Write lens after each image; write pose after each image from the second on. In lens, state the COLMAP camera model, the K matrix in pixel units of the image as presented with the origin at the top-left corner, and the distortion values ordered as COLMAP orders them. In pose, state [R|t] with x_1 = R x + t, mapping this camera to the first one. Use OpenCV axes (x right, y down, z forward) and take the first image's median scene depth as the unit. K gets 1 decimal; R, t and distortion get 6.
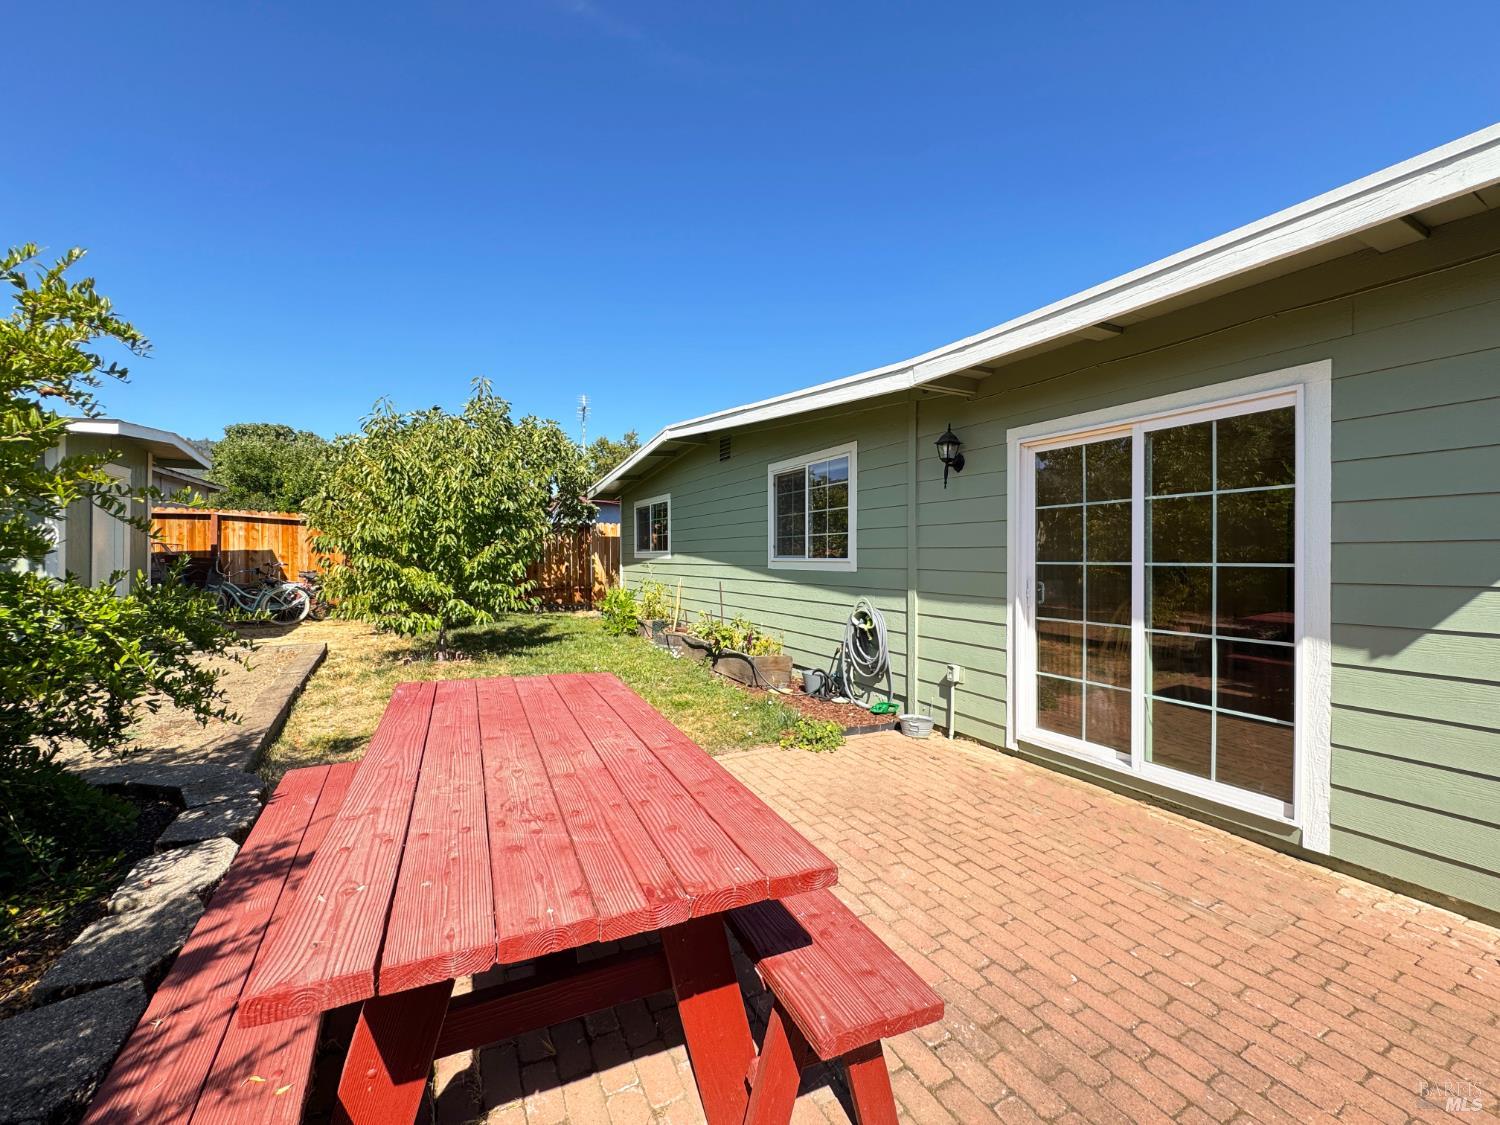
lens RADIAL K [[597.8, 0, 750.1], [0, 597.8, 560.0], [0, 0, 1]] dist [-0.003547, 0.000519]
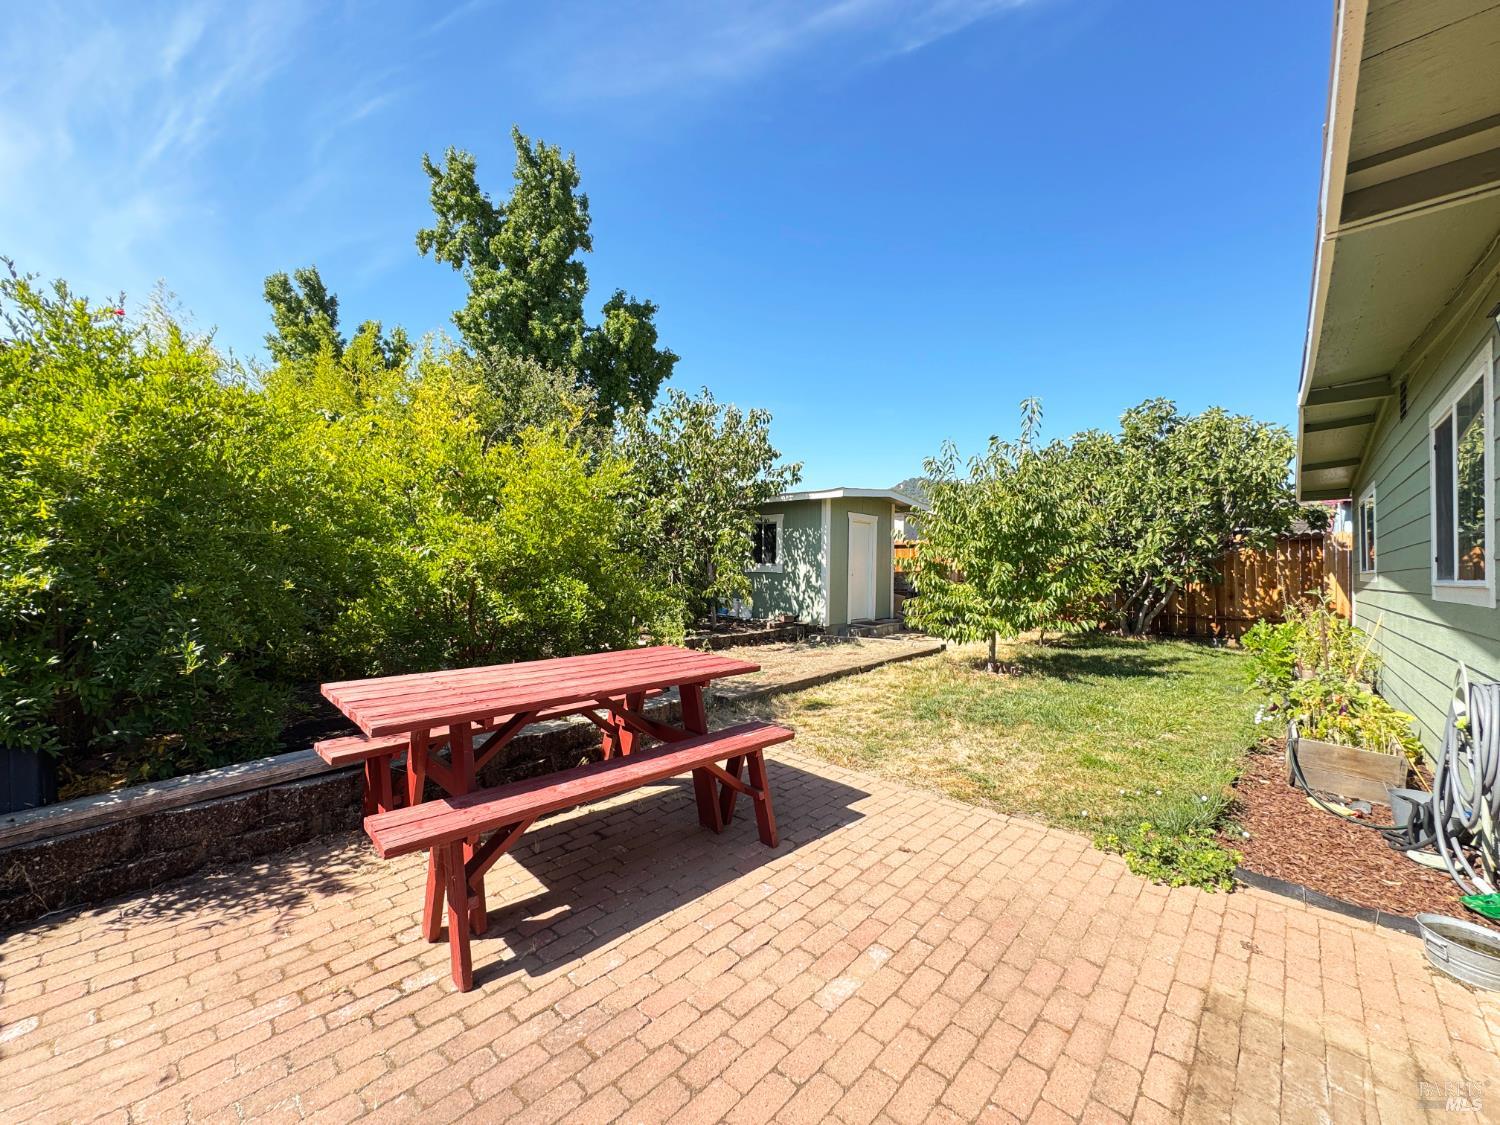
lens RADIAL K [[597.8, 0, 750.1], [0, 597.8, 560.0], [0, 0, 1]] dist [-0.003547, 0.000519]
pose [[0.329961, -0.017664, -0.943829, 0.596968], [-0.017748, 0.999532, -0.024912, 0.006377], [0.943828, 0.024971, 0.329493, 0.387548]]
